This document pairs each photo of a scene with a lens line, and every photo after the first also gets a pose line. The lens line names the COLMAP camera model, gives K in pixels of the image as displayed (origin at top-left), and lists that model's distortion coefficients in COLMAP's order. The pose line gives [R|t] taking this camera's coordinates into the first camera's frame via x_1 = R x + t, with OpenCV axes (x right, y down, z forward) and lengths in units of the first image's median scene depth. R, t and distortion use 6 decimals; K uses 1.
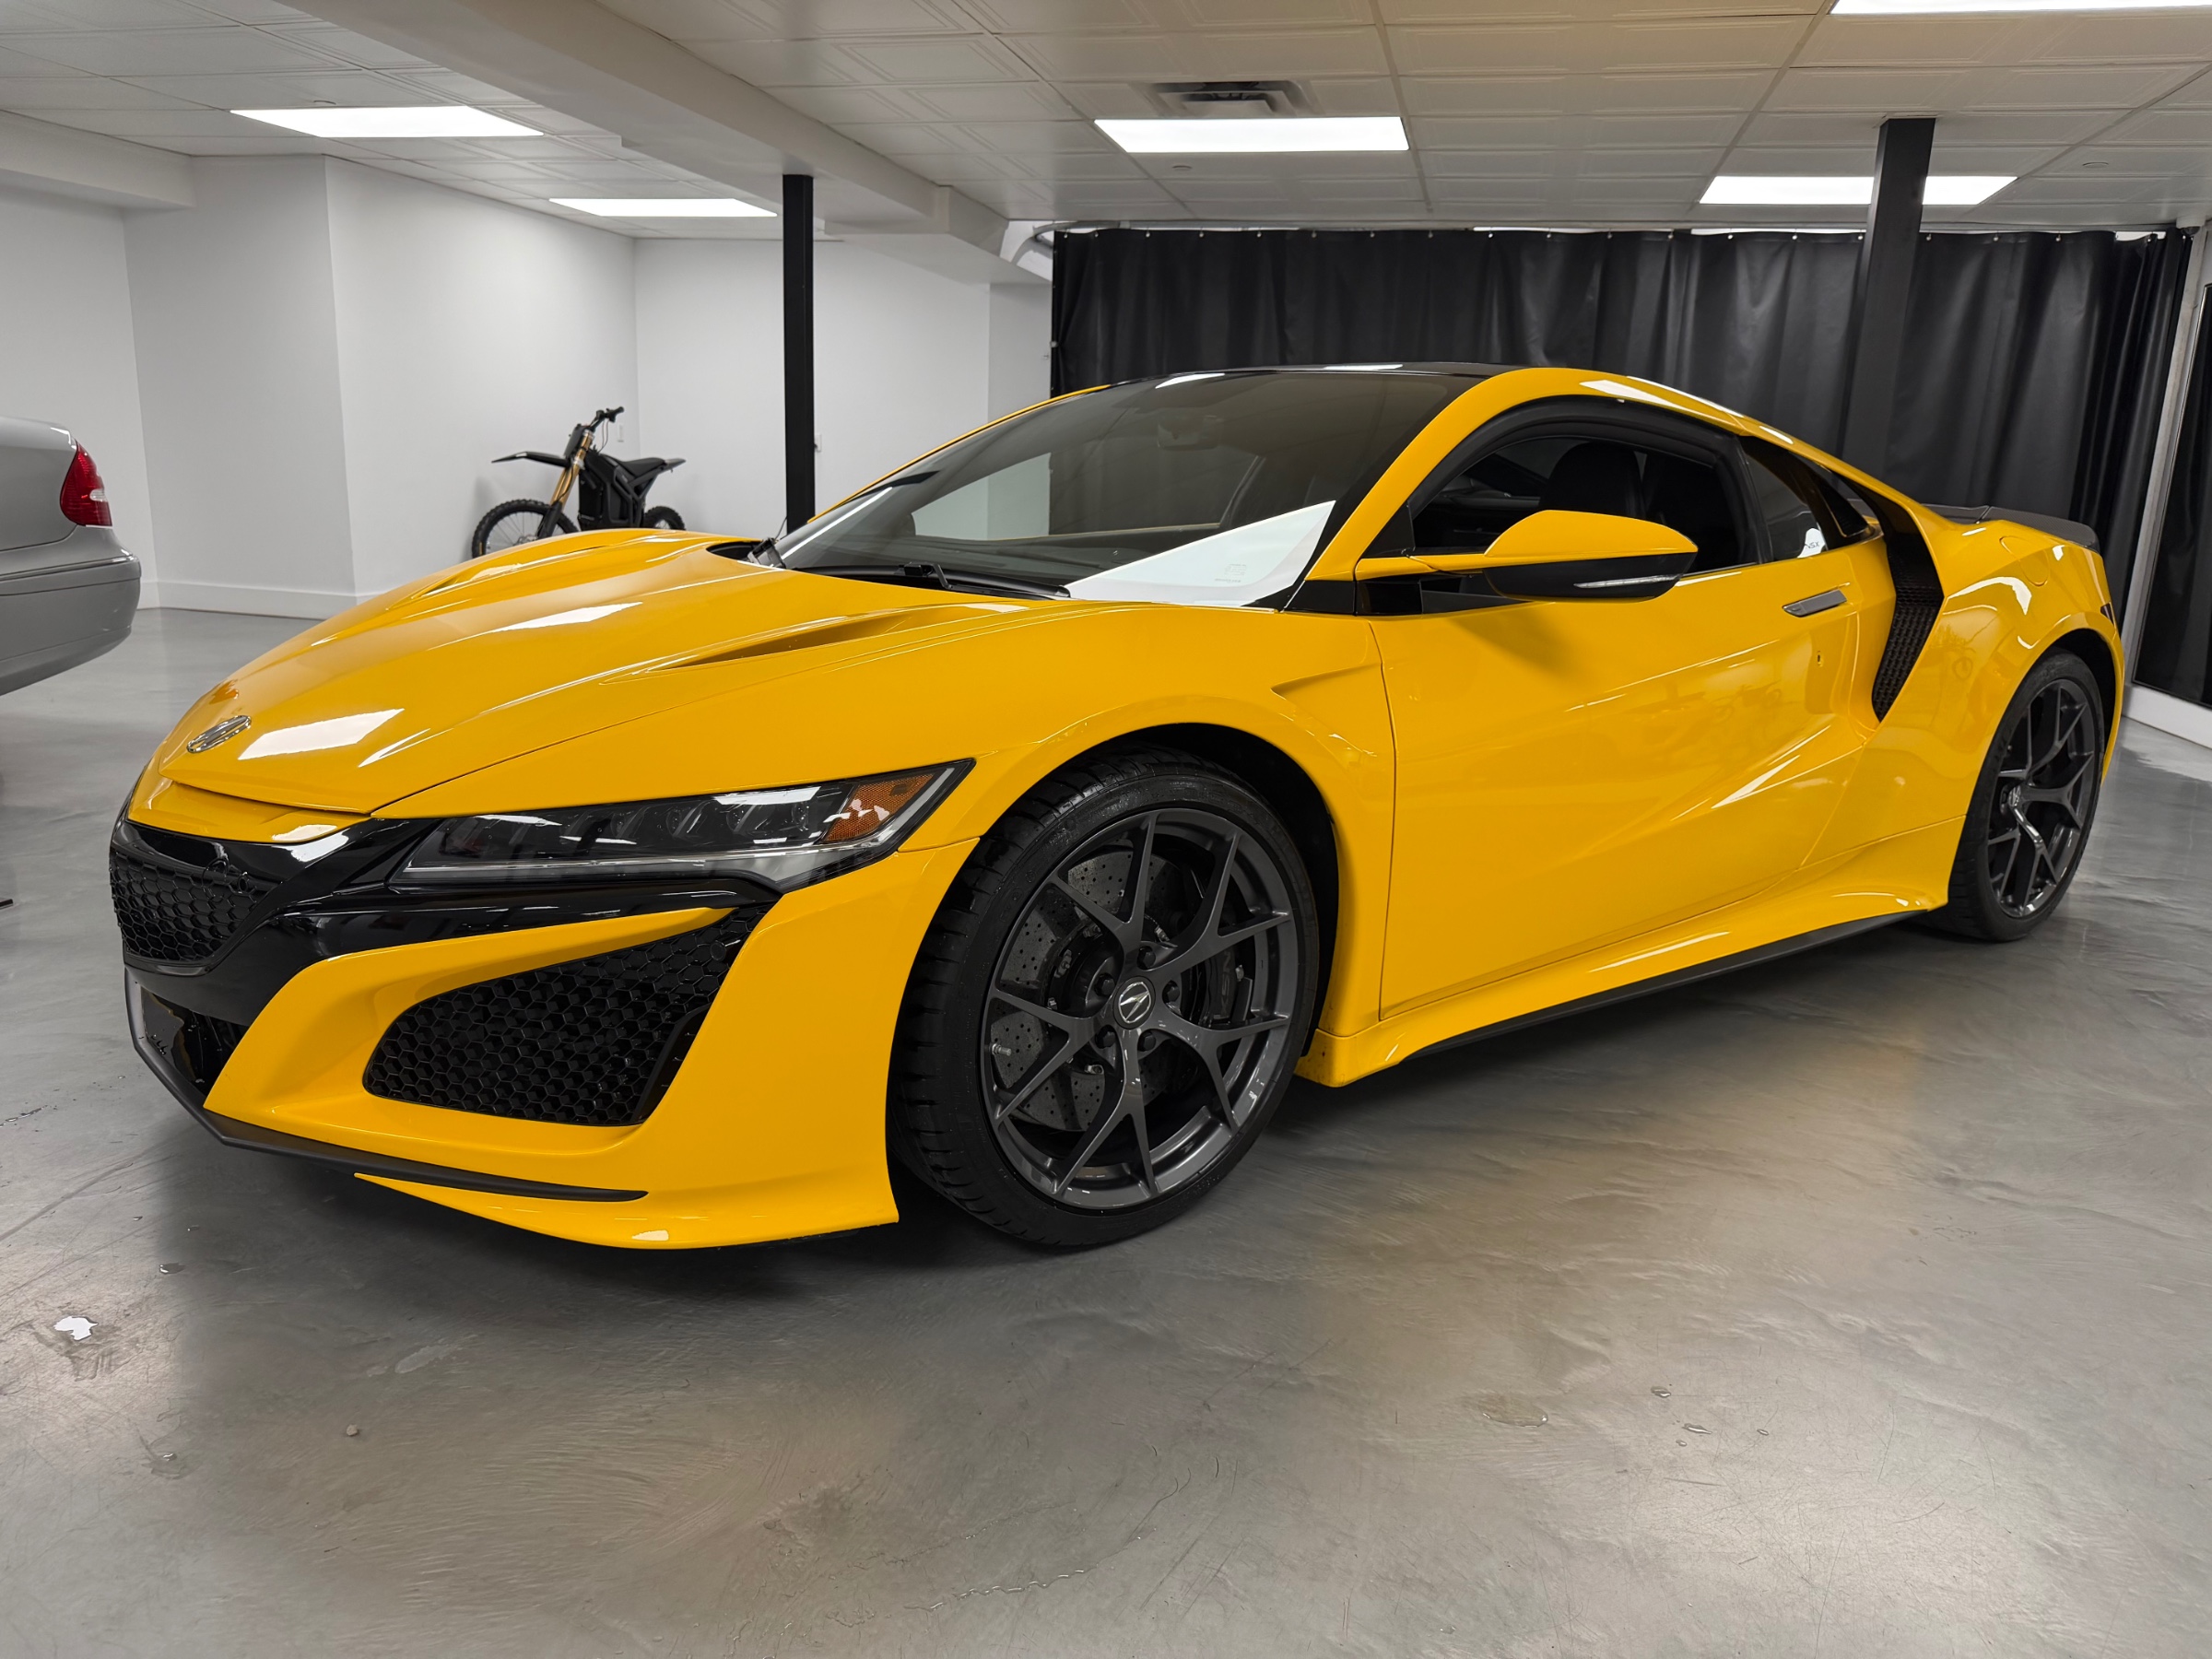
lens RADIAL K [[1534.3, 0, 1103.0], [0, 1534.3, 819.3], [0, 0, 1]] dist [0.013520, -0.012500]
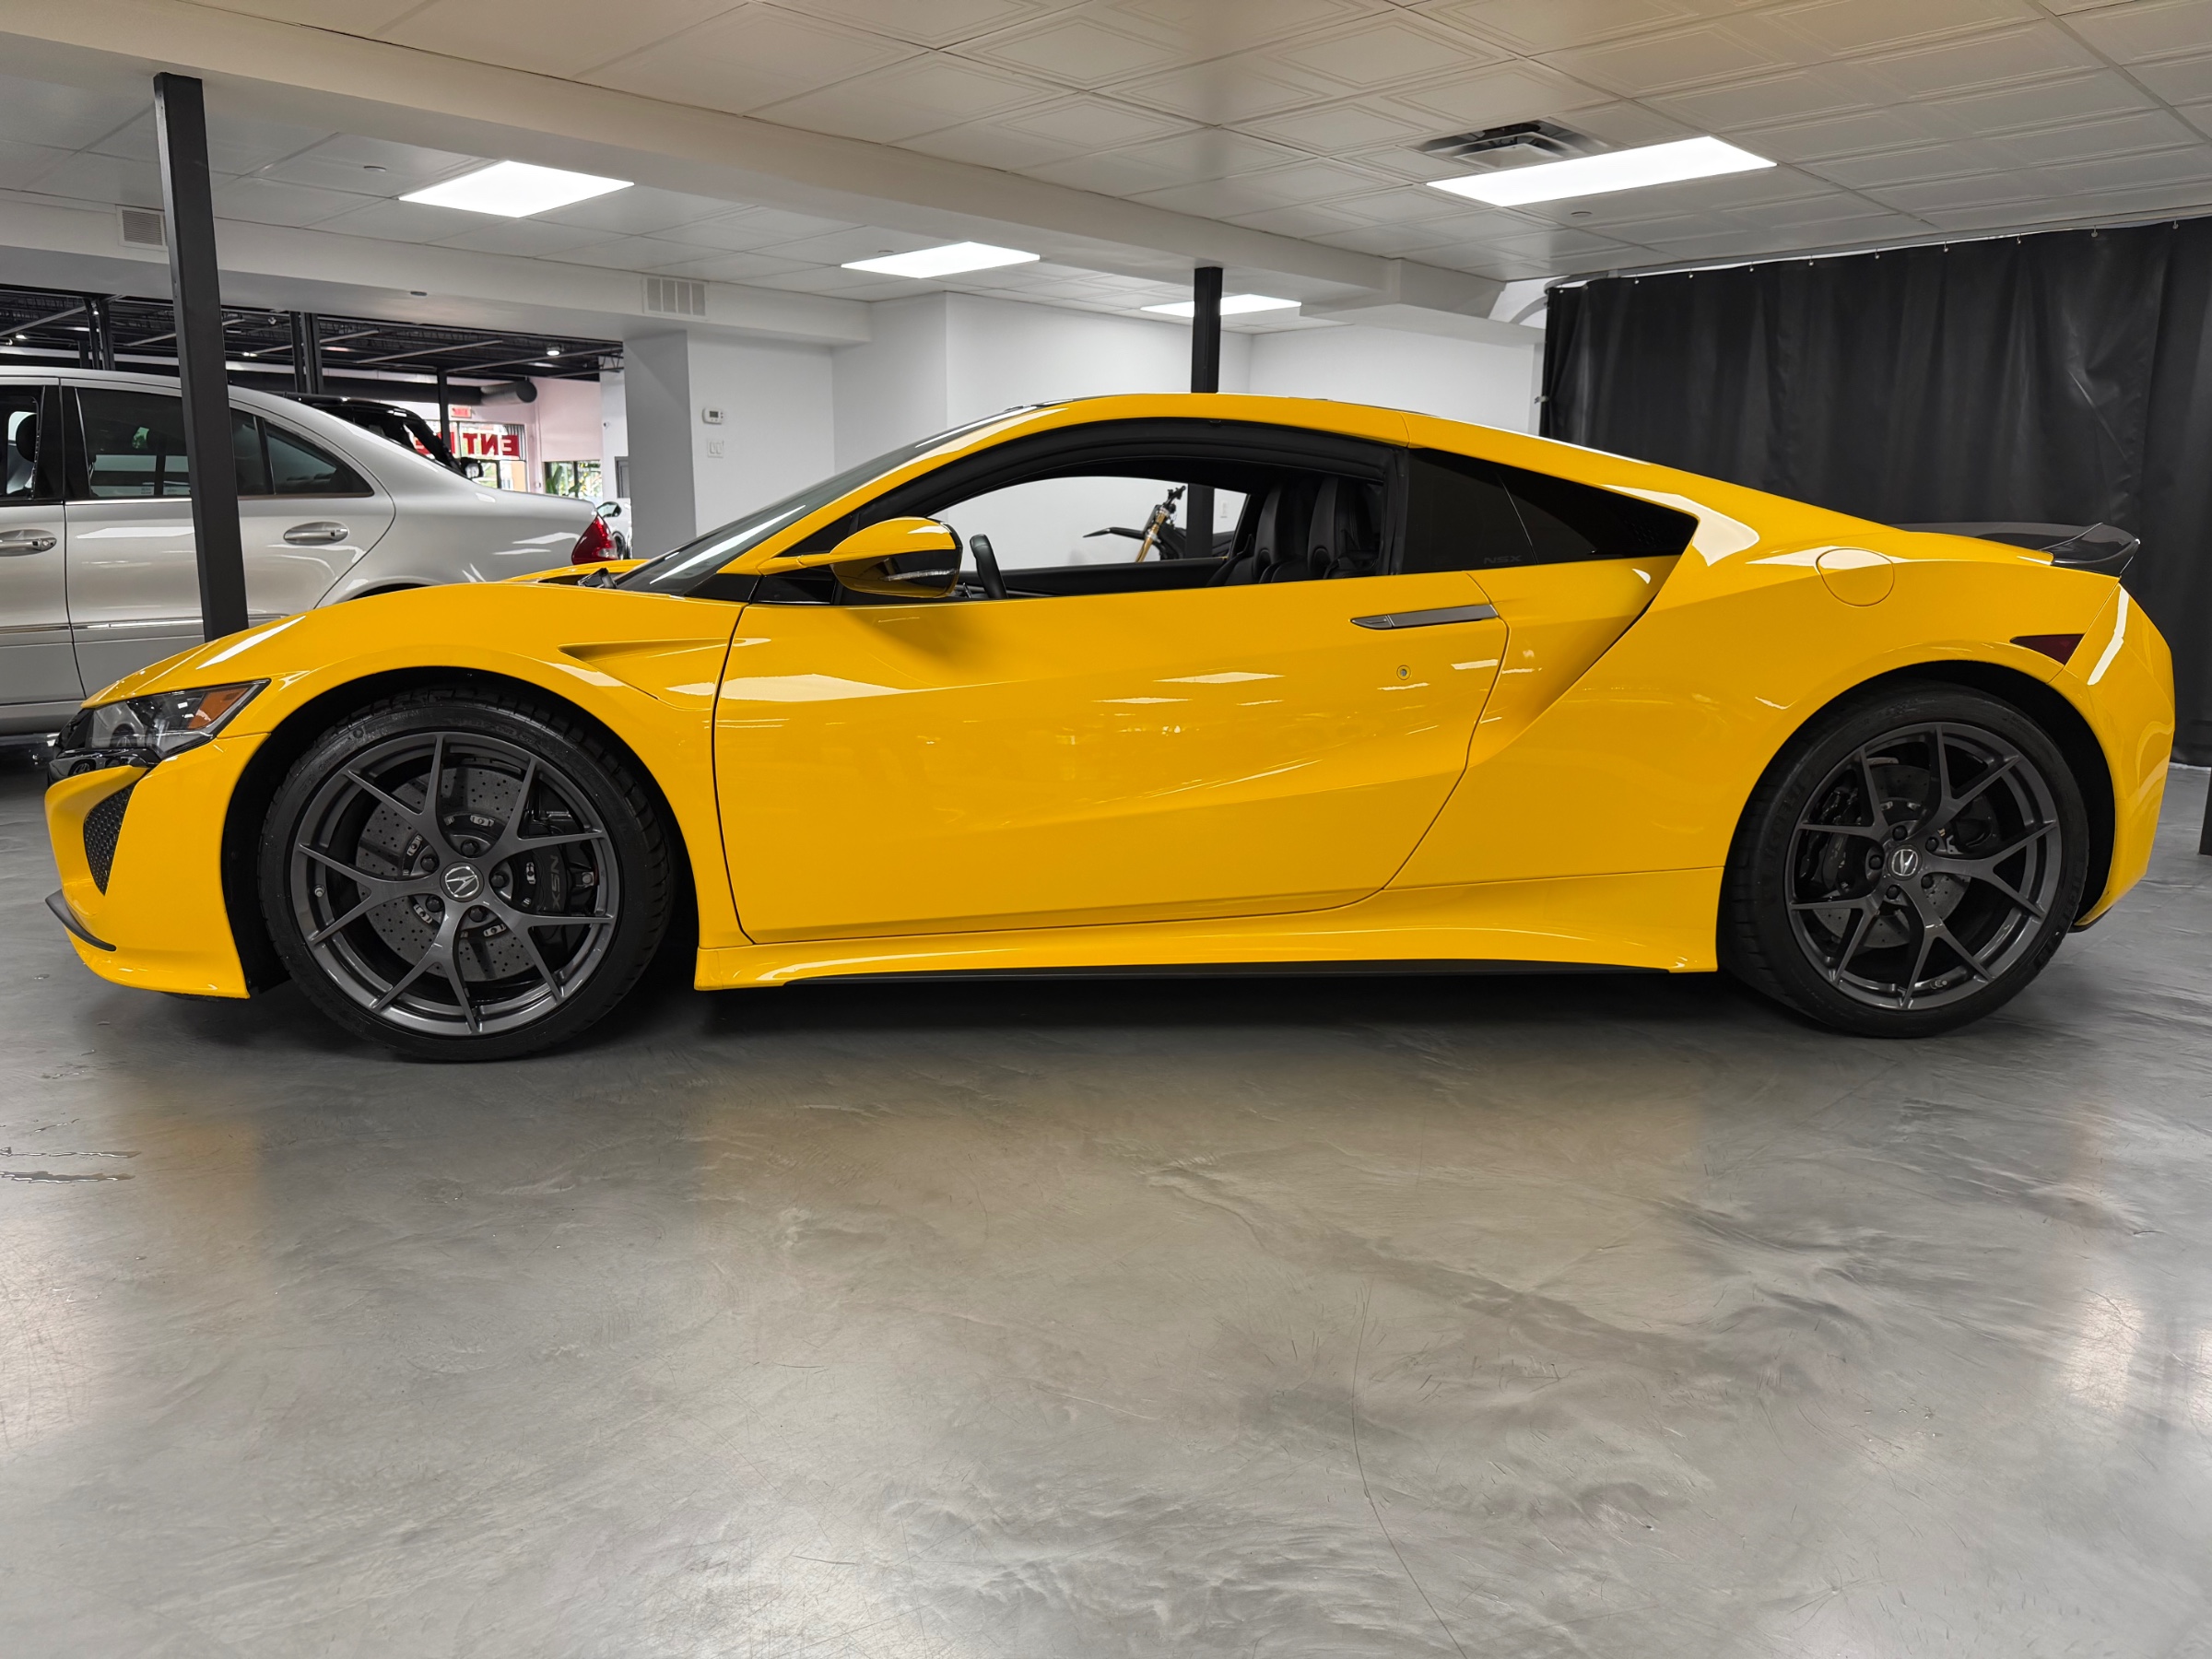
lens RADIAL K [[1534.3, 0, 1101.0], [0, 1534.3, 840.9], [0, 0, 1]] dist [0.013520, -0.012500]
pose [[0.856128, 0.078955, -0.510697, 0.283589], [-0.098696, 0.995050, -0.011617, 0.010950], [0.507251, 0.060349, 0.859683, 0.031195]]
